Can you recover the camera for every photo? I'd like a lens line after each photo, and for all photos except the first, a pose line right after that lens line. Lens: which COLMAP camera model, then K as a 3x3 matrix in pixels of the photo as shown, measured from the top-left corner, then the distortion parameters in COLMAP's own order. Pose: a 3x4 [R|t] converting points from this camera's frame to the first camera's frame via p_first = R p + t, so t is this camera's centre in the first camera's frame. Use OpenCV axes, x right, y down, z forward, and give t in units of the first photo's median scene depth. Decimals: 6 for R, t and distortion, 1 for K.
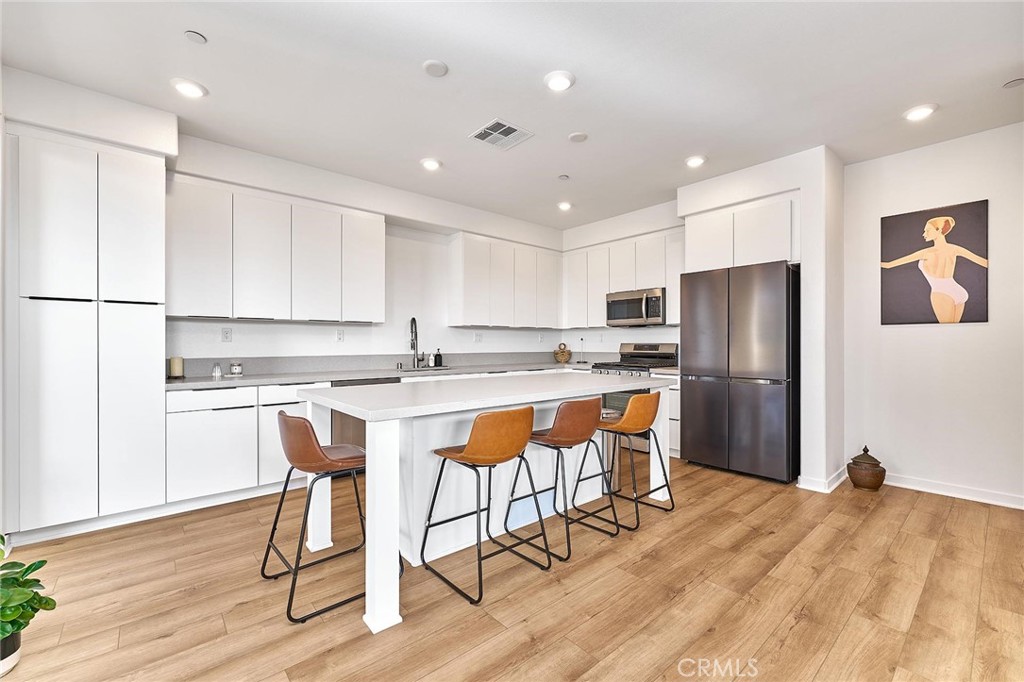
lens RADIAL K [[420.6, 0, 518.3], [0, 420.6, 347.6], [0, 0, 1]] dist [0.000101, -0.000426]
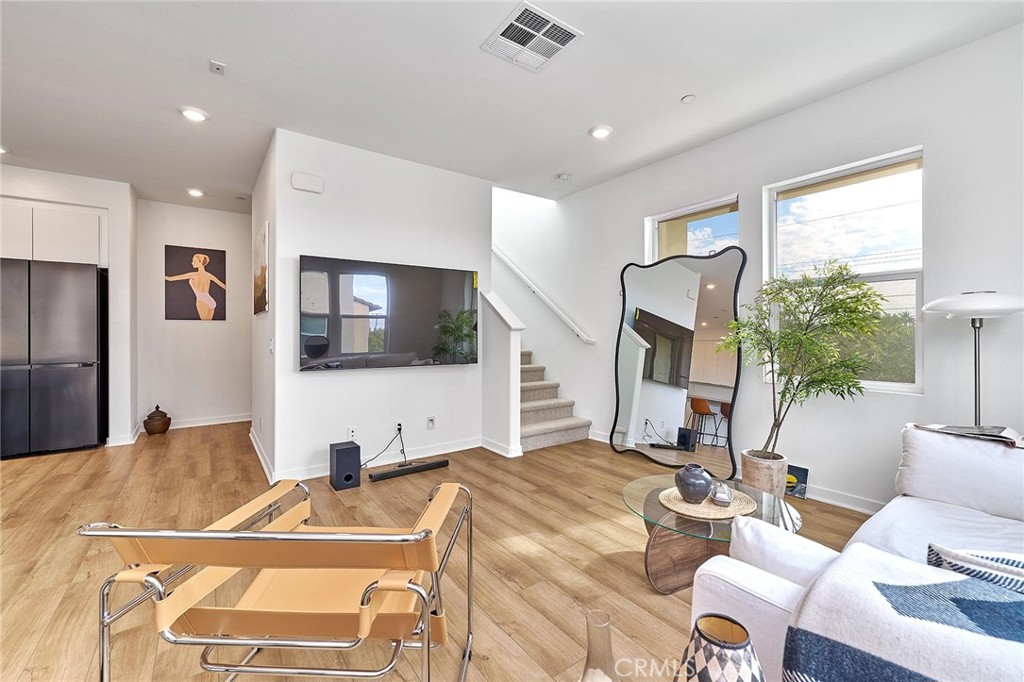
lens RADIAL K [[420.6, 0, 514.9], [0, 420.6, 328.3], [0, 0, 1]] dist [0.000101, -0.000426]
pose [[0.076414, 0.014034, 0.996977, -0.491019], [0.009893, 0.999841, -0.014833, 0.009491], [-0.997027, 0.010997, 0.076263, -0.307858]]
